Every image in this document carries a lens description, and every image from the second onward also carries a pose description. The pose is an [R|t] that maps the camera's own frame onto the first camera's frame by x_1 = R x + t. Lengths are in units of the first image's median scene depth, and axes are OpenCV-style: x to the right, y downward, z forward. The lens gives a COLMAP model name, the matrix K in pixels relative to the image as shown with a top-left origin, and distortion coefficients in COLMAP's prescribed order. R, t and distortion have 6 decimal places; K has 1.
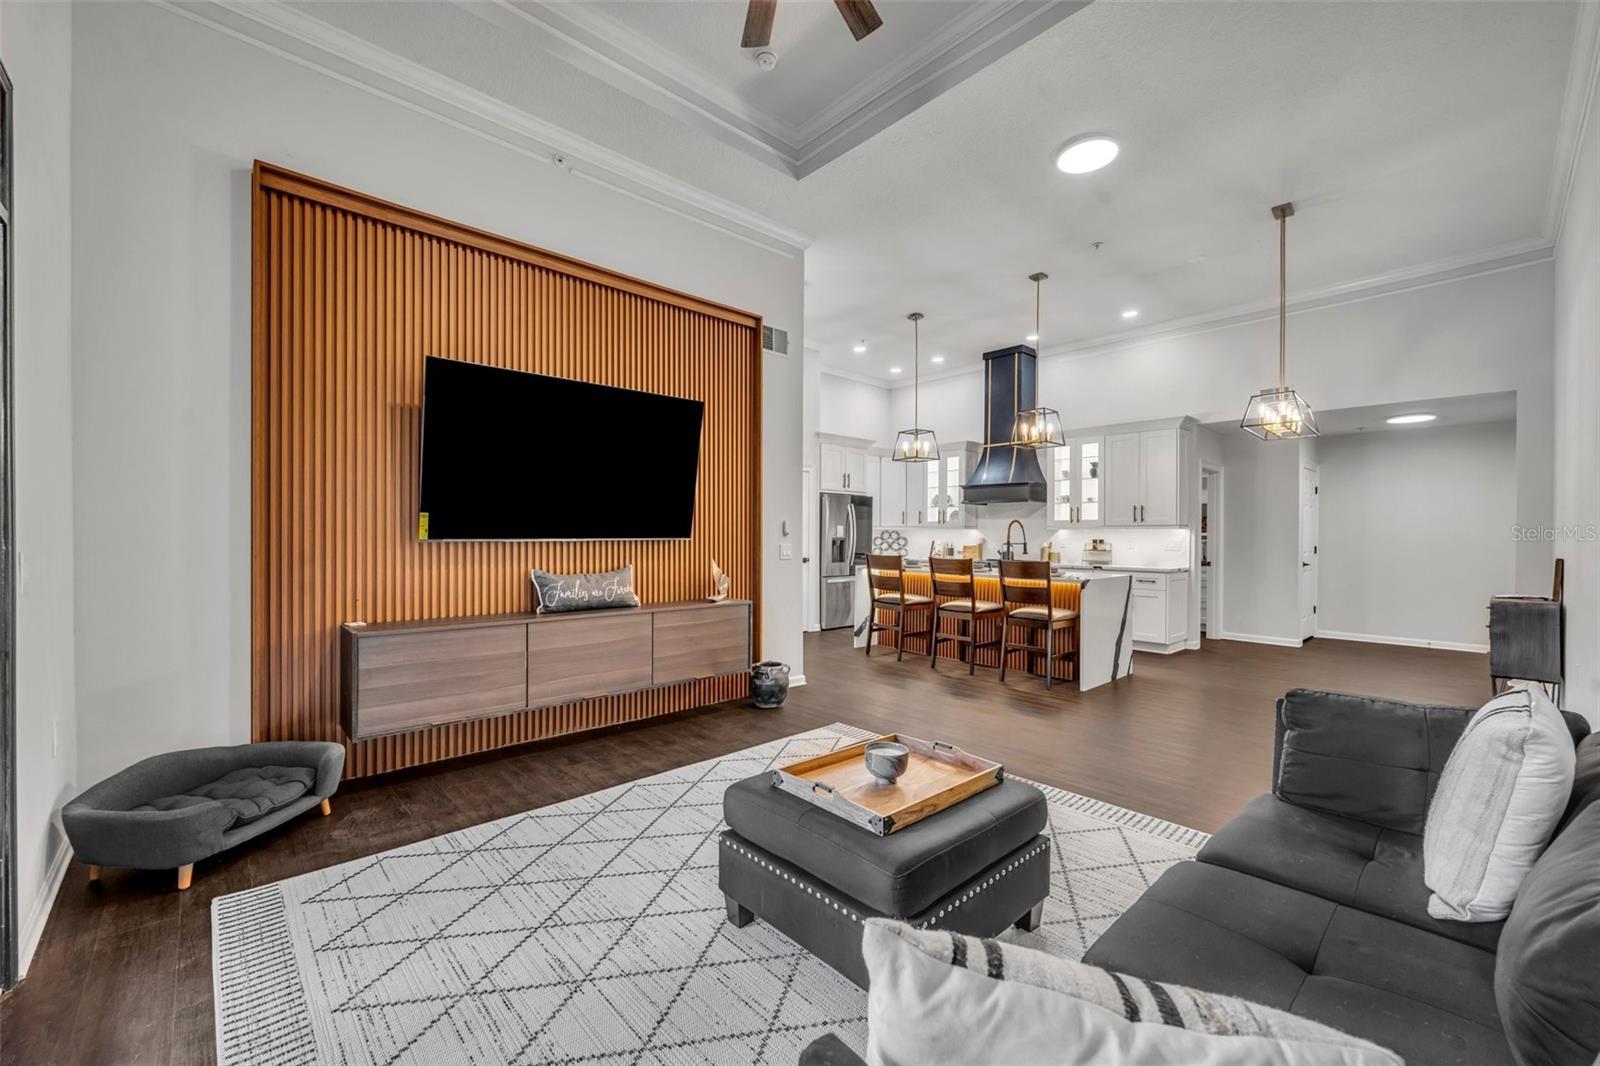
lens RADIAL K [[638.4, 0, 797.4], [0, 638.4, 534.2], [0, 0, 1]] dist [-0.003818, 0.000426]
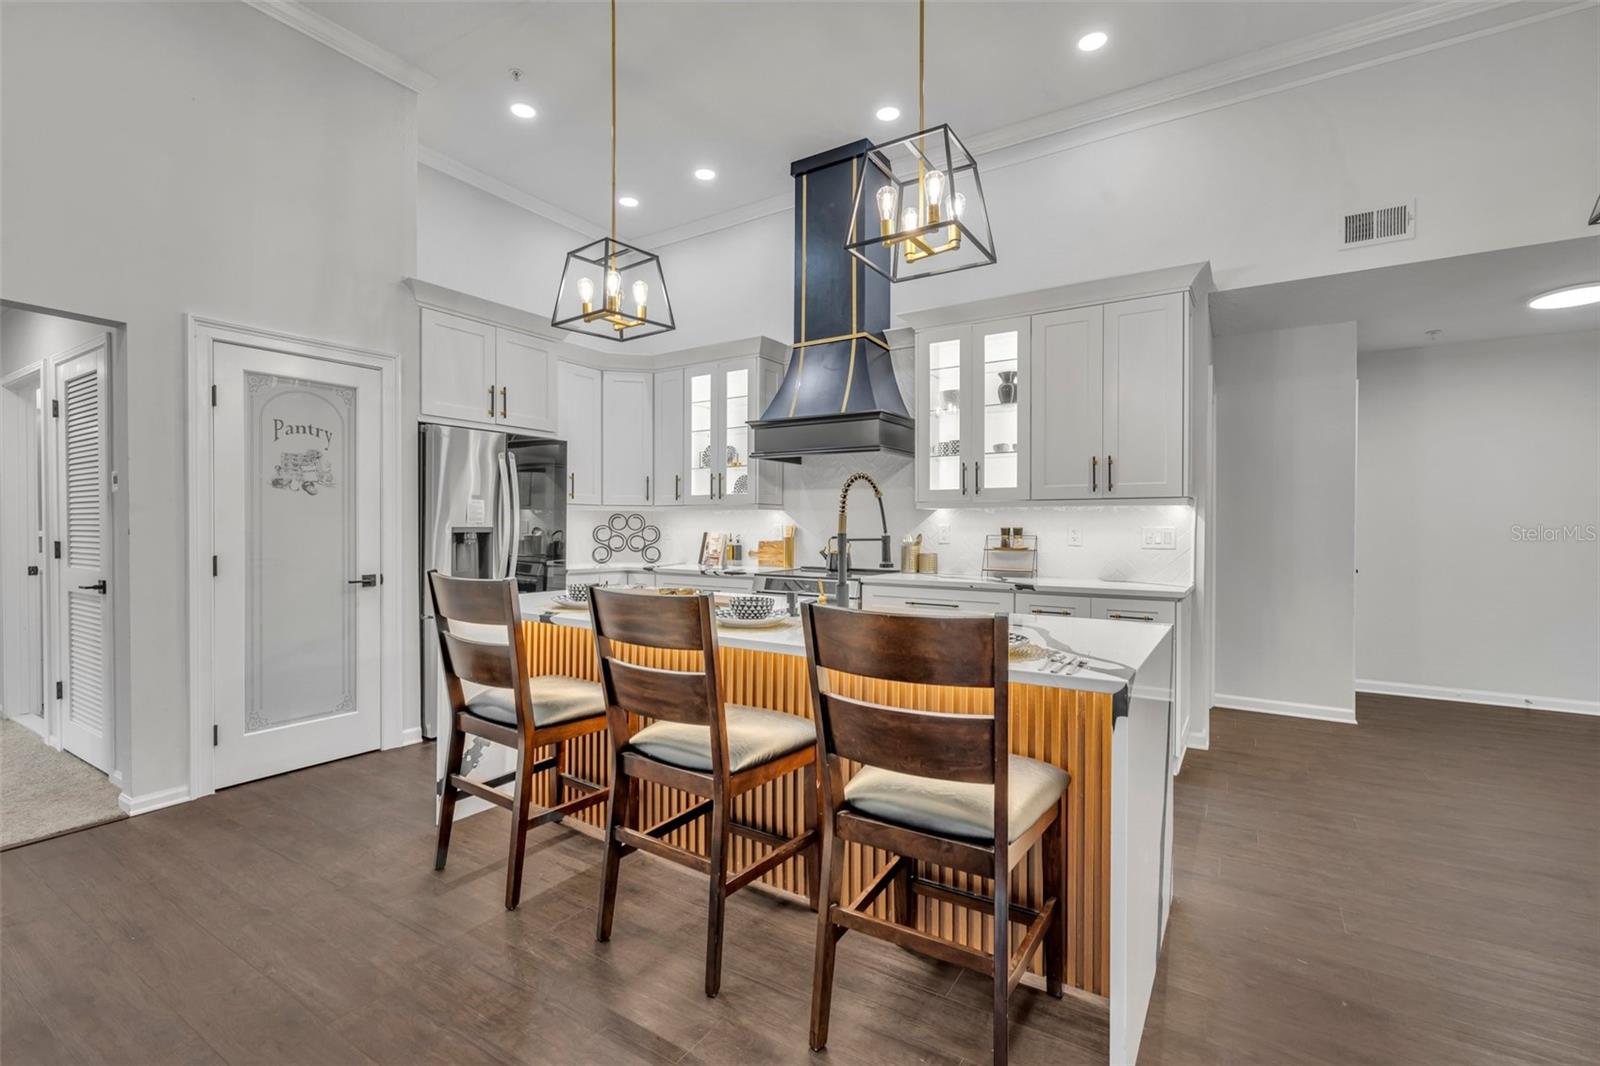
lens RADIAL K [[706.0, 0, 808.8], [0, 706.0, 524.4], [0, 0, 1]] dist [-0.014450, 0.000012]
pose [[0.963252, -0.003909, 0.268569, 0.183658], [0.004176, 0.999991, -0.000424, 0.005518], [-0.268565, 0.001530, 0.963260, 0.550738]]
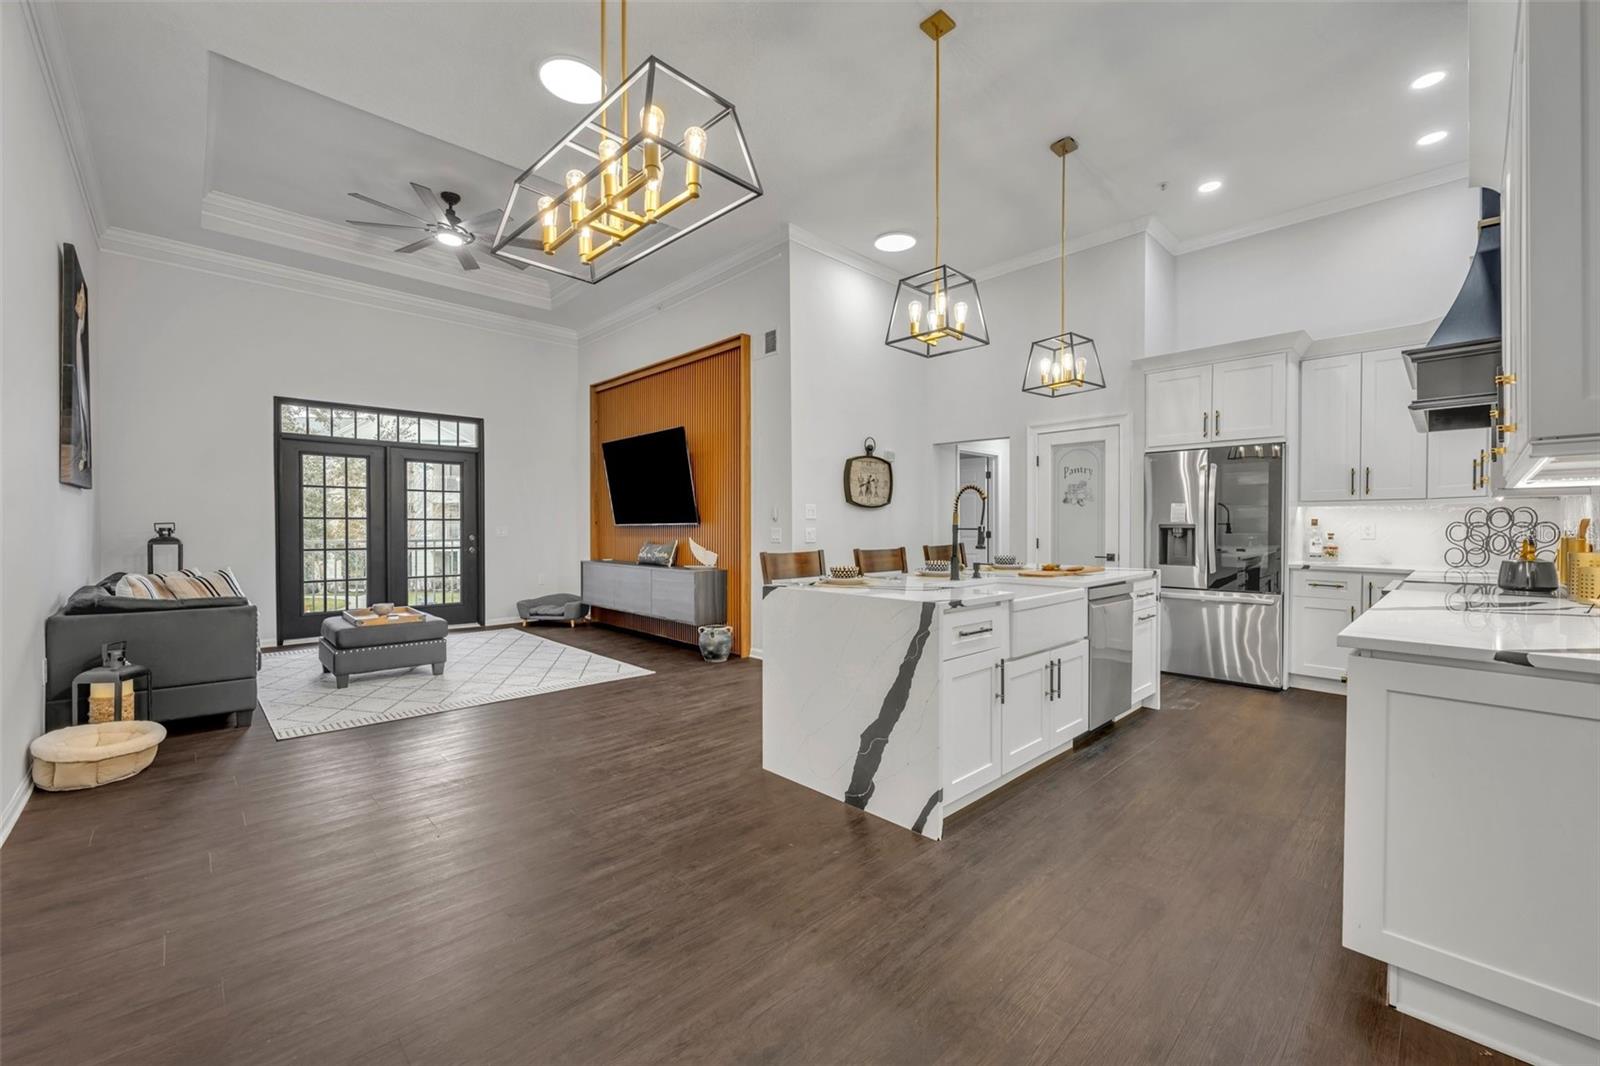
lens RADIAL K [[638.4, 0, 797.3], [0, 638.4, 532.6], [0, 0, 1]] dist [-0.003818, 0.000426]
pose [[0.024302, 0.002686, -0.999701, 0.763208], [-0.000070, 0.999996, 0.002685, 0.014217], [0.999705, 0.000005, 0.024302, 0.733278]]
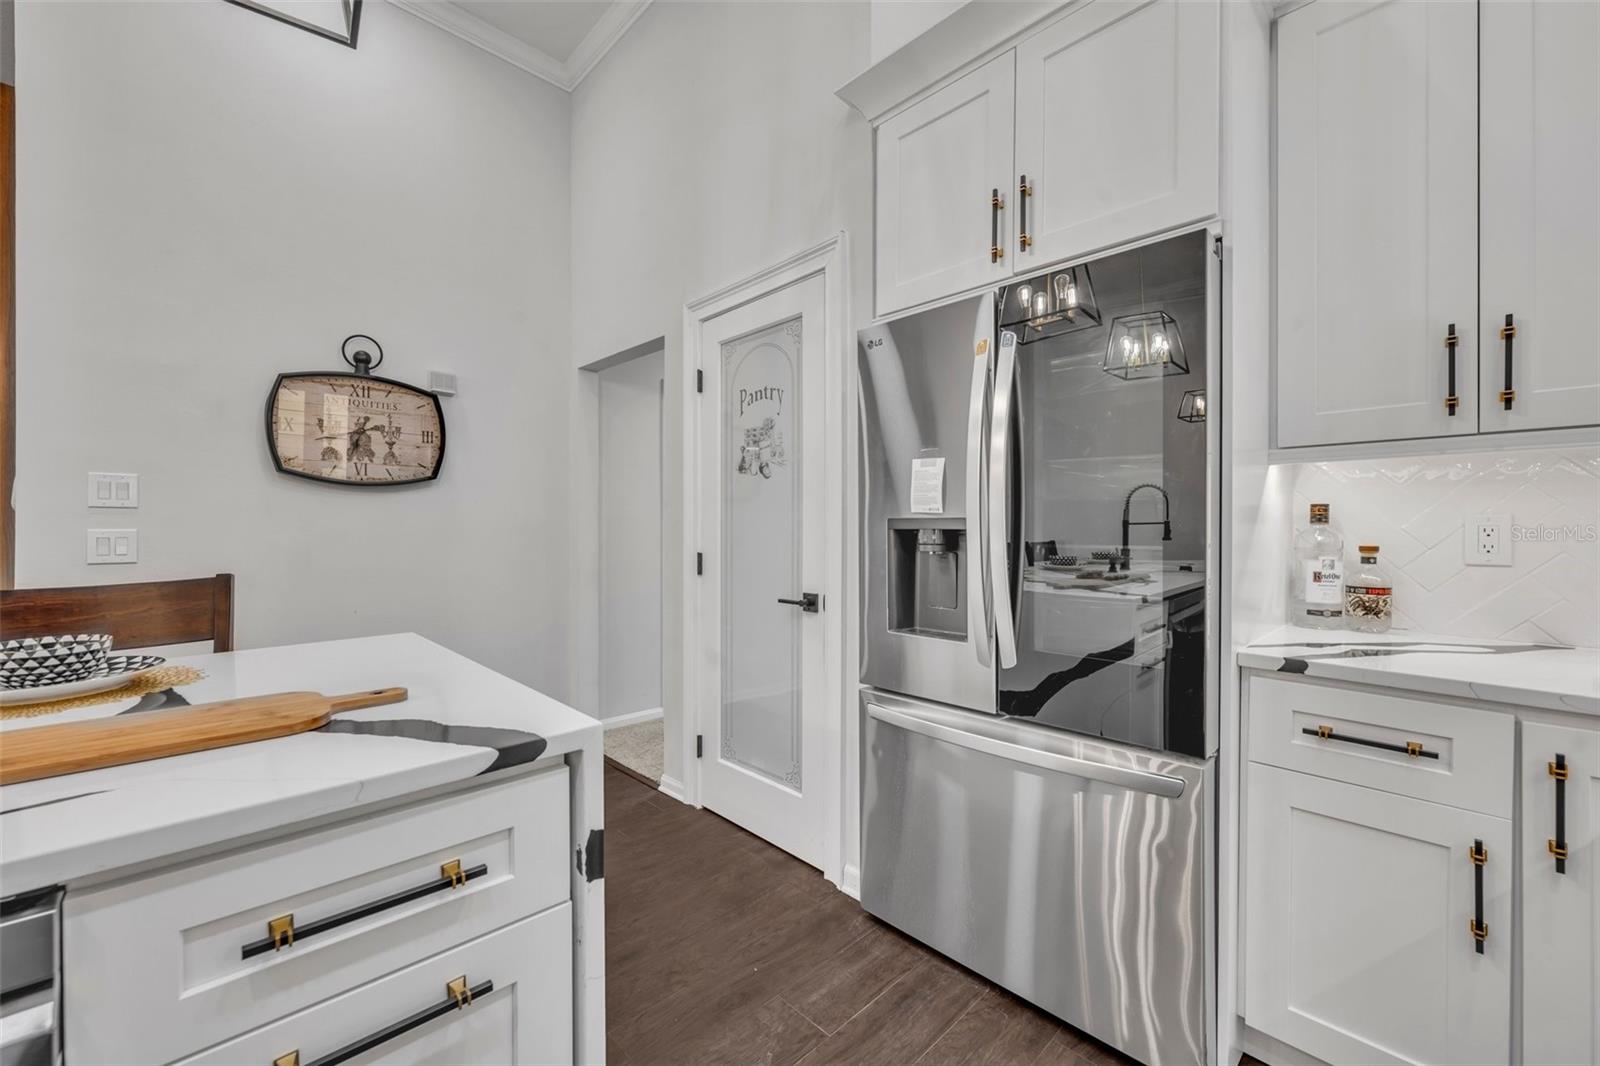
lens RADIAL K [[638.4, 0, 797.2], [0, 638.4, 528.1], [0, 0, 1]] dist [-0.003818, 0.000426]
pose [[0.025633, -0.009820, -0.999623, 0.318290], [-0.001616, 0.999950, -0.009865, 0.013046], [0.999670, 0.001868, 0.025616, 1.110176]]
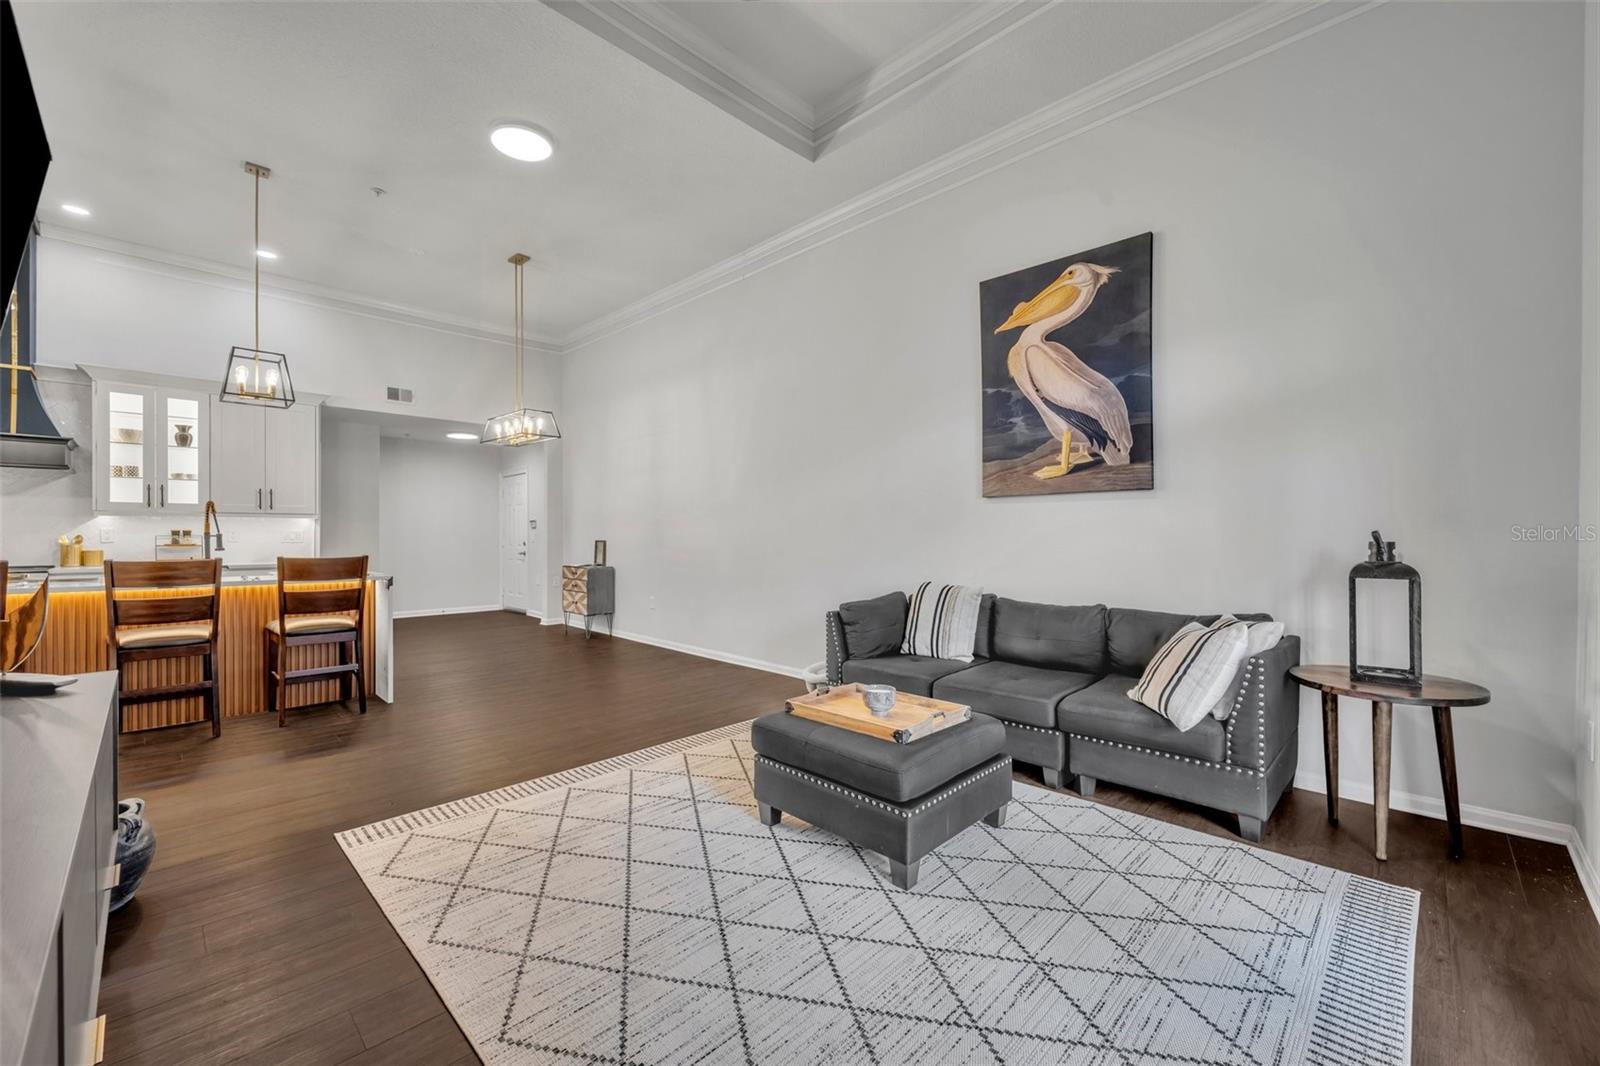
lens RADIAL K [[638.4, 0, 797.5], [0, 638.4, 538.3], [0, 0, 1]] dist [-0.003818, 0.000426]
pose [[-0.052520, -0.013202, 0.998533, -0.324983], [-0.004297, 0.999906, 0.012994, 0.005146], [-0.998611, -0.003608, -0.052571, 0.355083]]
